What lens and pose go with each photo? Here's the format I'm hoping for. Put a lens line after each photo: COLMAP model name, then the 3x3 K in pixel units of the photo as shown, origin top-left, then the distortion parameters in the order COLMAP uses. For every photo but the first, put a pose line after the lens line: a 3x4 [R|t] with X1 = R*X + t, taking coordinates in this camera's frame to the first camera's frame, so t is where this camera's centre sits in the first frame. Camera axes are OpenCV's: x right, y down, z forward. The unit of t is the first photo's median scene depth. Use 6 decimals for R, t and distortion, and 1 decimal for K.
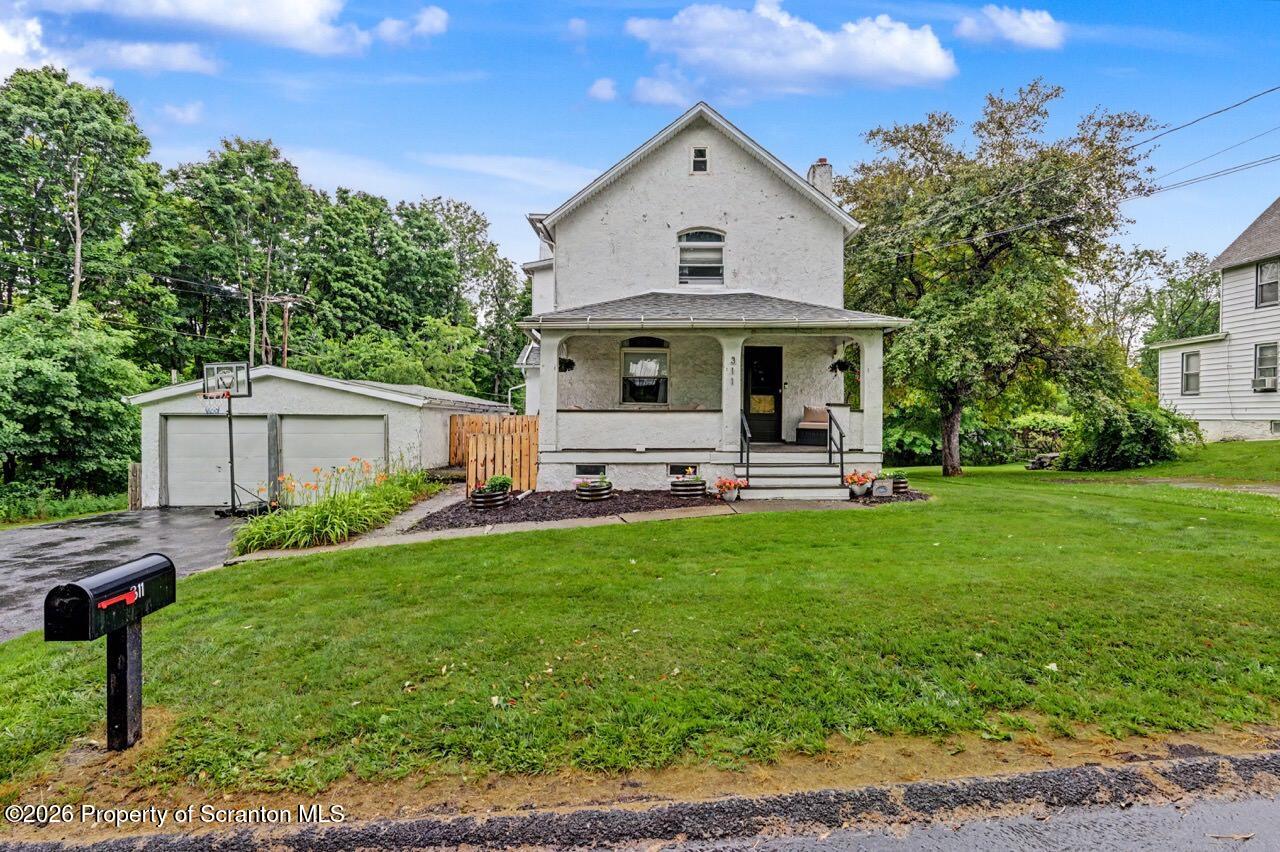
lens RADIAL K [[603.7, 0, 639.5], [0, 603.7, 413.6], [0, 0, 1]] dist [0.000590, 0.000152]
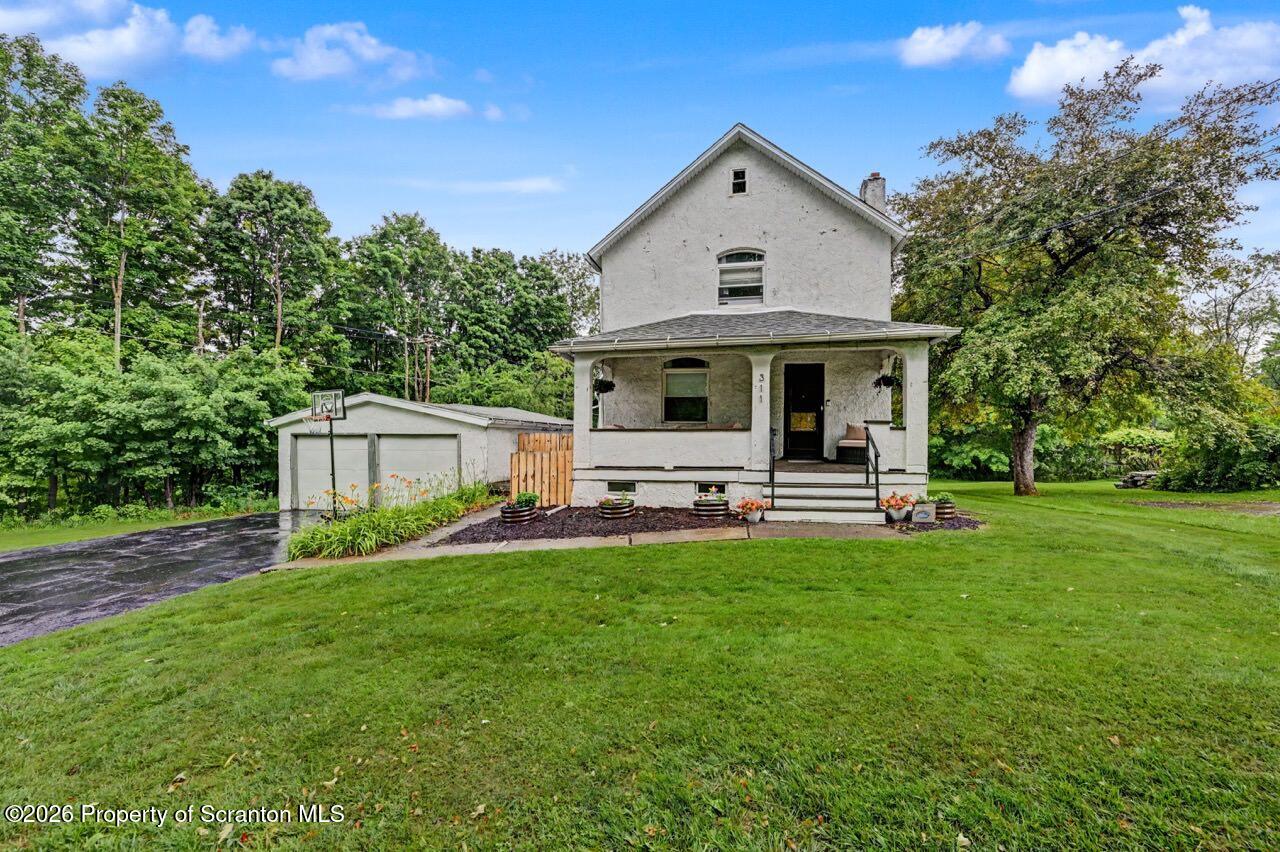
lens RADIAL K [[508.4, 0, 640.9], [0, 508.4, 434.3], [0, 0, 1]] dist [0.000189, 0.000656]
pose [[0.982206, -0.003660, -0.187771, 0.095060], [0.005083, 0.999962, 0.007096, -0.002612], [0.187738, -0.007924, 0.982187, 0.123584]]
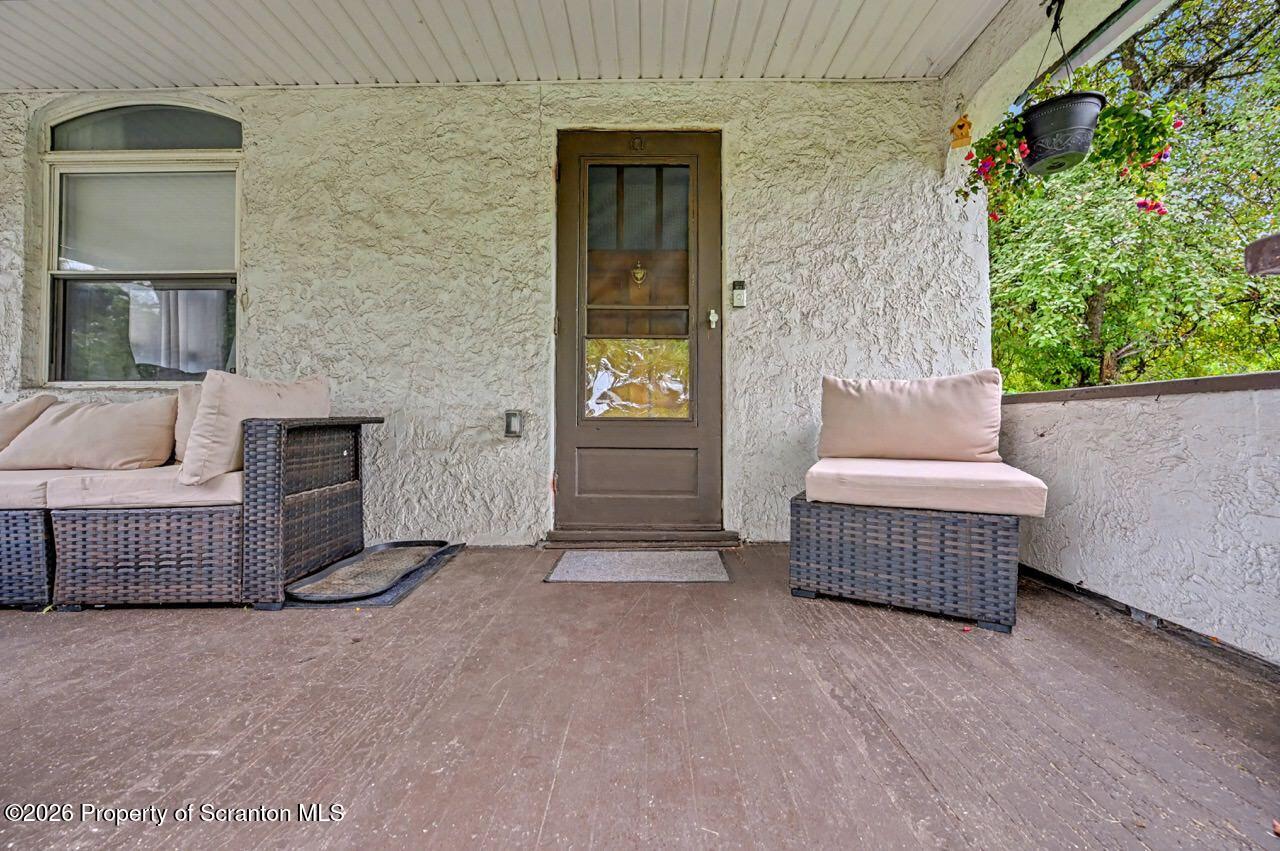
lens RADIAL K [[508.4, 0, 640.9], [0, 508.4, 433.8], [0, 0, 1]] dist [0.000189, 0.000656]
pose [[0.999958, -0.007344, -0.005520, 0.200792], [0.007395, 0.999930, 0.009227, 0.002491], [0.005452, -0.009267, 0.999942, 0.785859]]
